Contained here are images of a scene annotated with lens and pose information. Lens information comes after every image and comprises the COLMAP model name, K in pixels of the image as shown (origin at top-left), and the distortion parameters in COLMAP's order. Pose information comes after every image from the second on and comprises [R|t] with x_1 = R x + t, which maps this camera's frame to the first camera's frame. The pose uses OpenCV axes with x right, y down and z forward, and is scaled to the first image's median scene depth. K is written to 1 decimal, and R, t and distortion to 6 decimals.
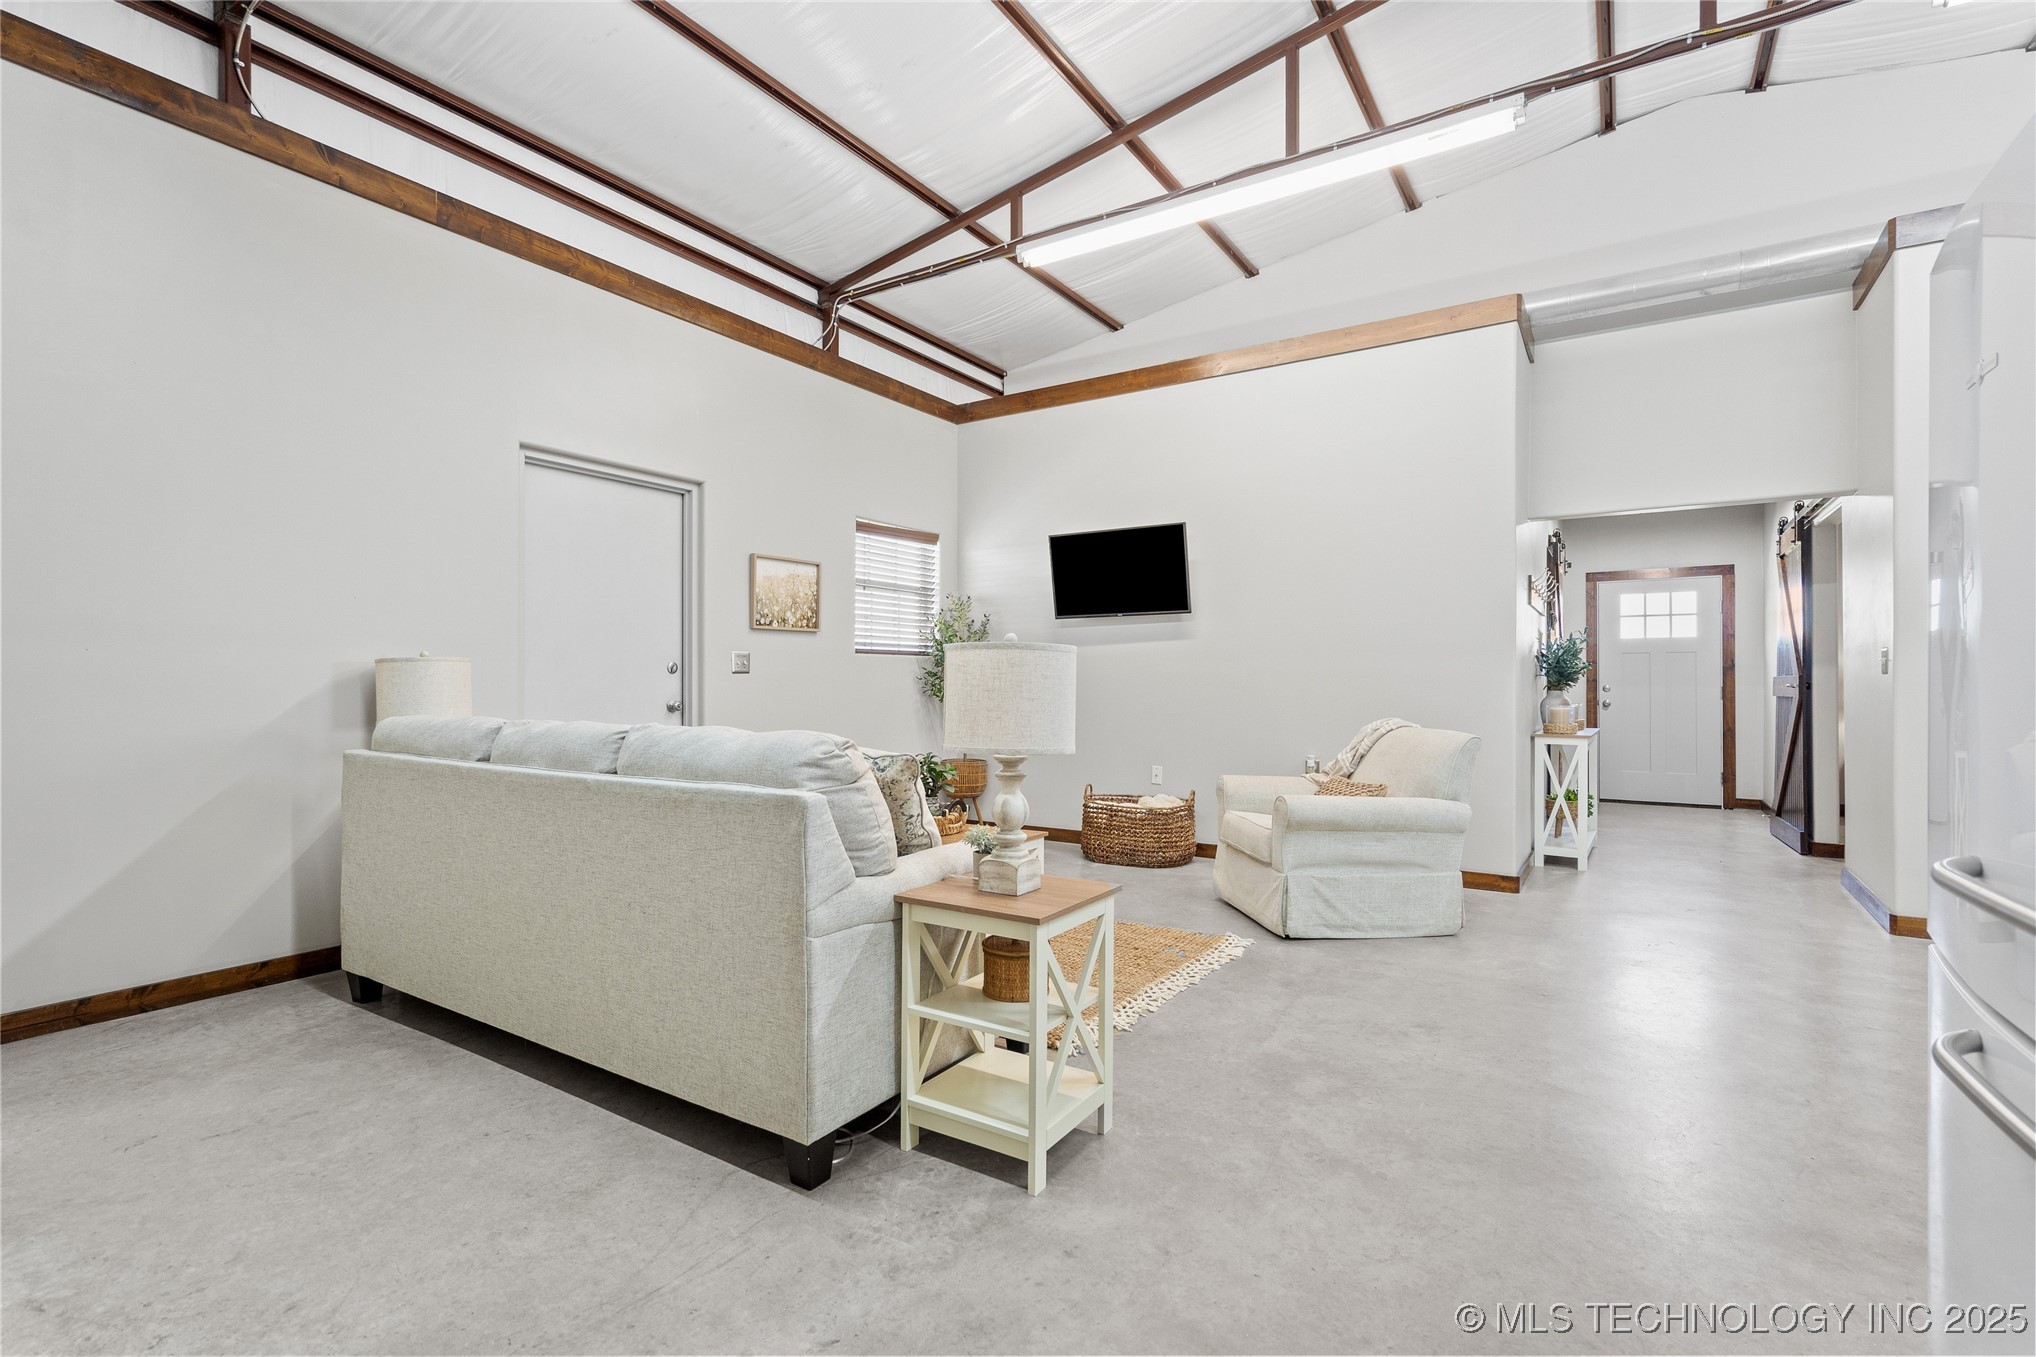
lens RADIAL K [[936.6, 0, 1013.4], [0, 936.6, 678.2], [0, 0, 1]] dist [0.001140, 0.000342]
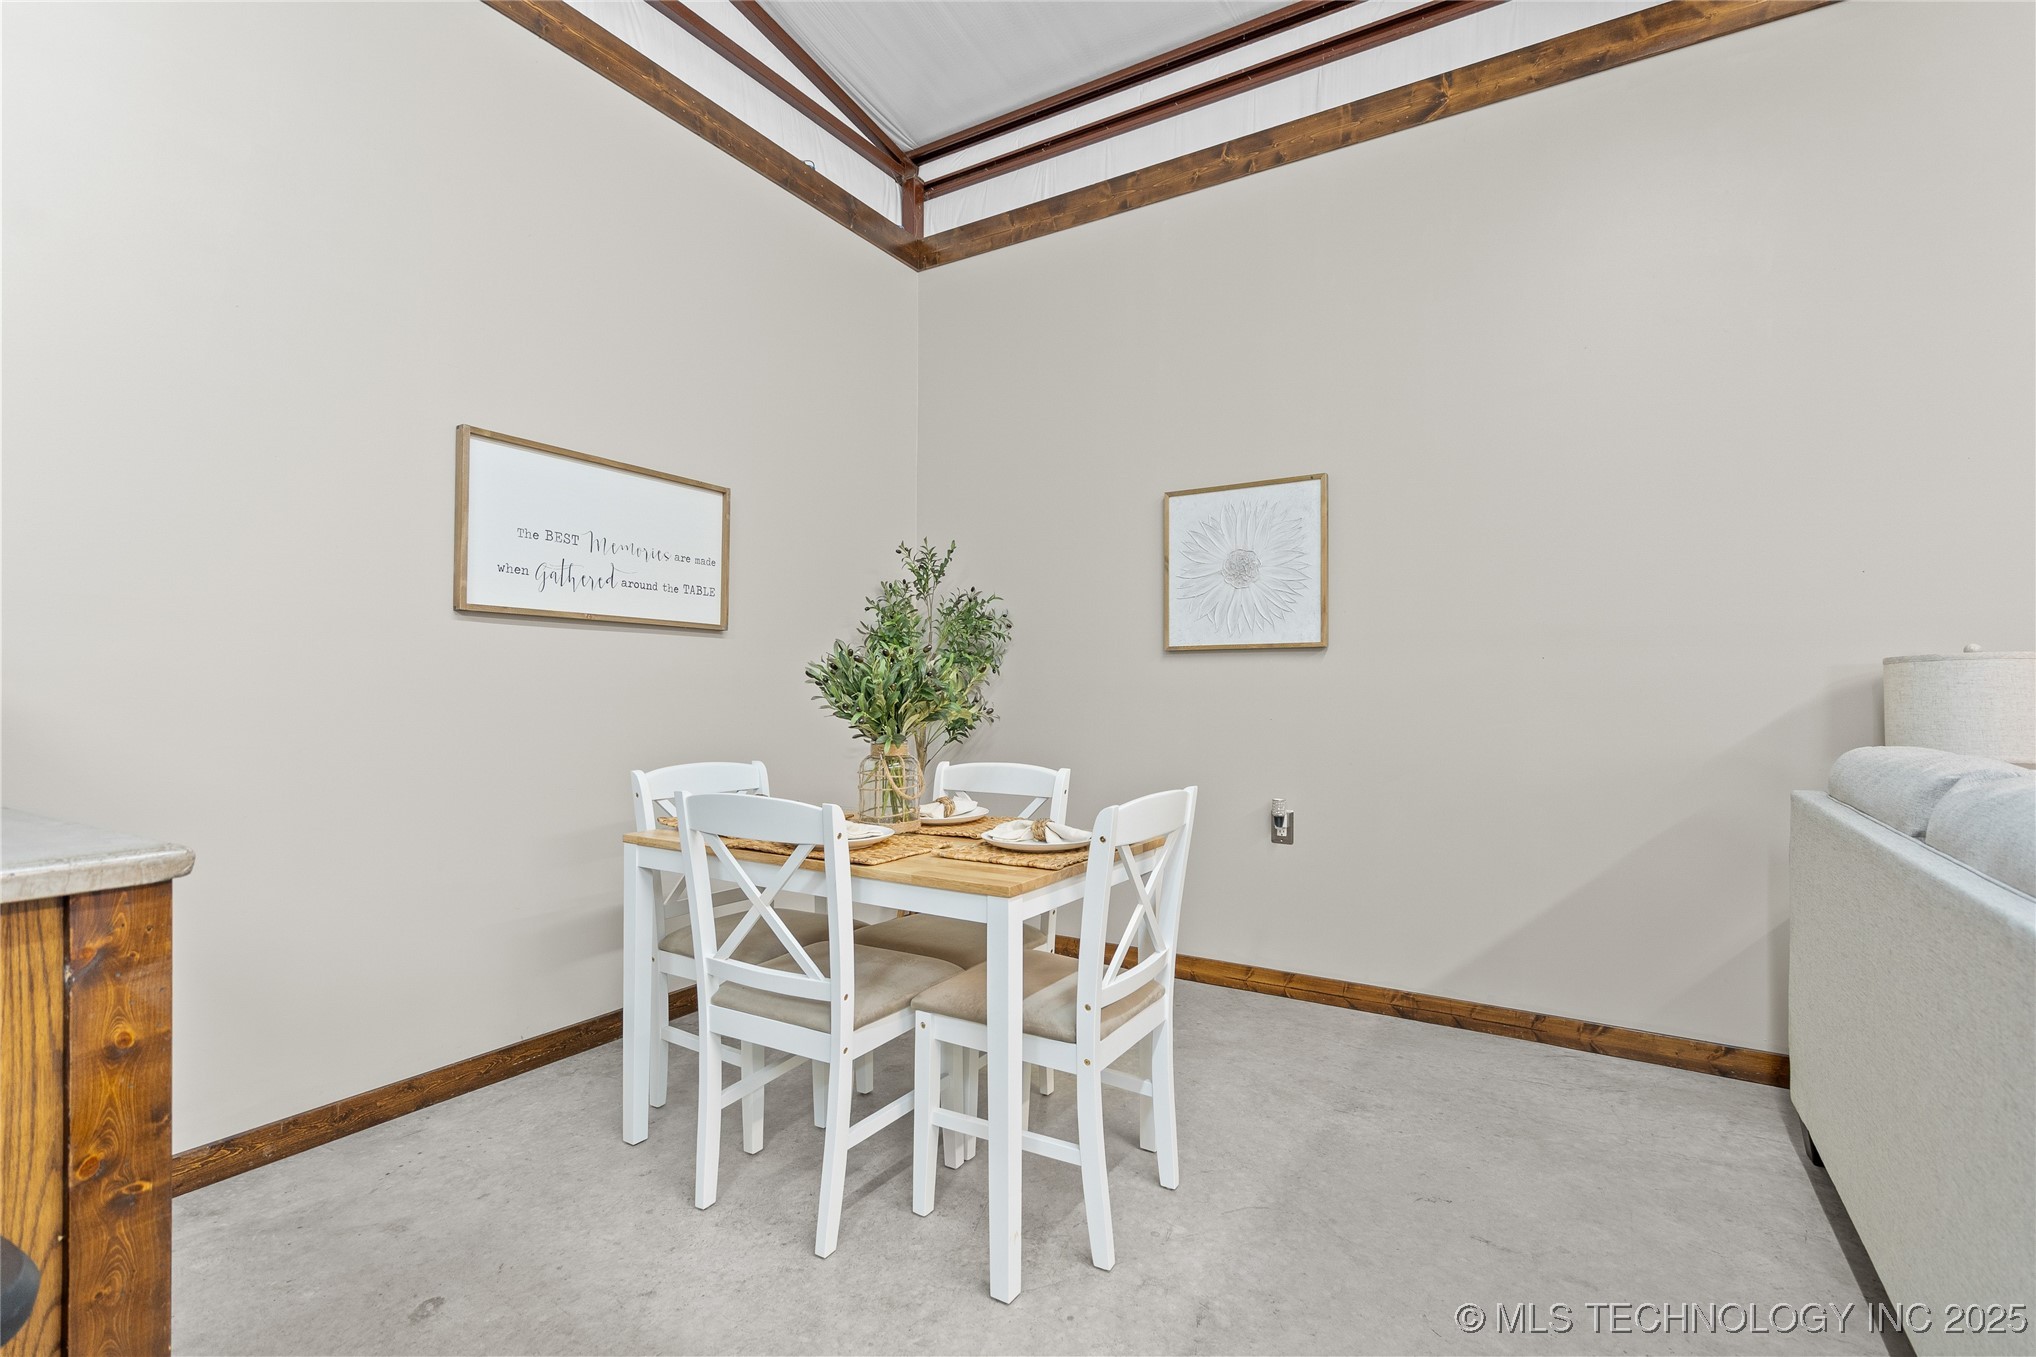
lens RADIAL K [[937.7, 0, 1018.0], [0, 937.7, 678.5], [0, 0, 1]] dist [-0.001746, 0.000852]
pose [[0.019743, -0.007291, -0.999779, -0.014000], [-0.001056, 0.999973, -0.007313, -0.000474], [0.999805, 0.001200, 0.019734, 0.259809]]
